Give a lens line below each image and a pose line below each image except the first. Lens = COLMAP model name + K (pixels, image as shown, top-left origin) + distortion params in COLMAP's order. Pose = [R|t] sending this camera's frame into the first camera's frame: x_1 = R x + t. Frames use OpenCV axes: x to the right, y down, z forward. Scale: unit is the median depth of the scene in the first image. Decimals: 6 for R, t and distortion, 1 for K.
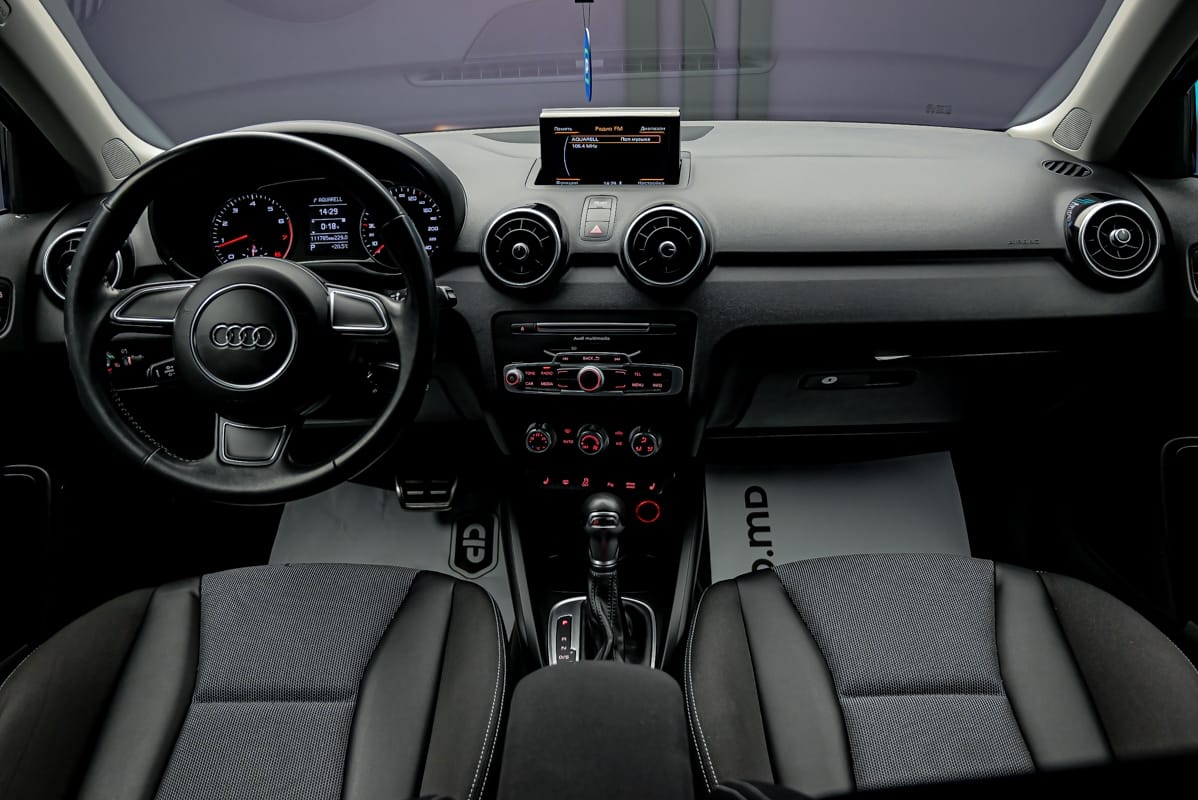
lens RADIAL K [[841.0, 0, 597.1], [0, 841.0, 374.6], [0, 0, 1]] dist [-0.004859, -0.000790]
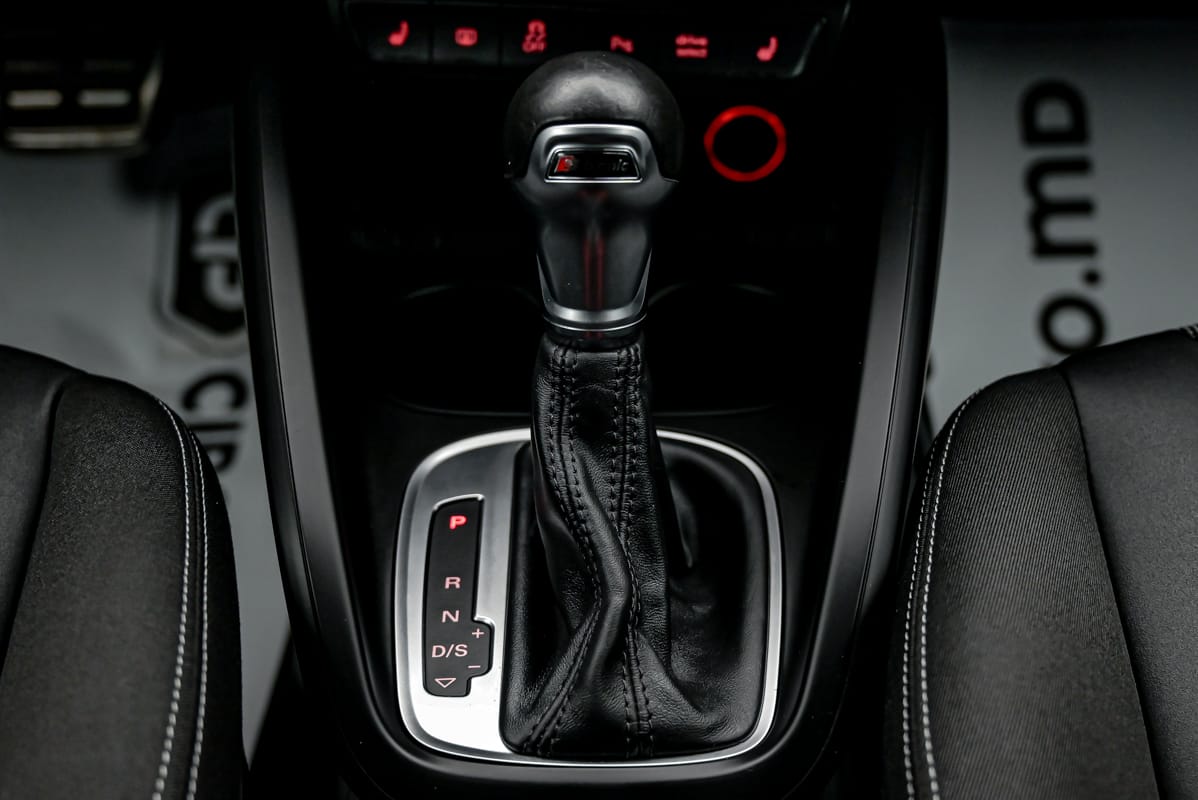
lens RADIAL K [[1550.5, 0, 599.0], [0, 1550.5, 400.0], [0, 0, 1]] dist [-0.022052, -0.017572]
pose [[0.999997, -0.001305, -0.001856, 0.010341], [0.001782, 0.958088, 0.286469, 0.108883], [0.001405, -0.286472, 0.958088, 0.522532]]
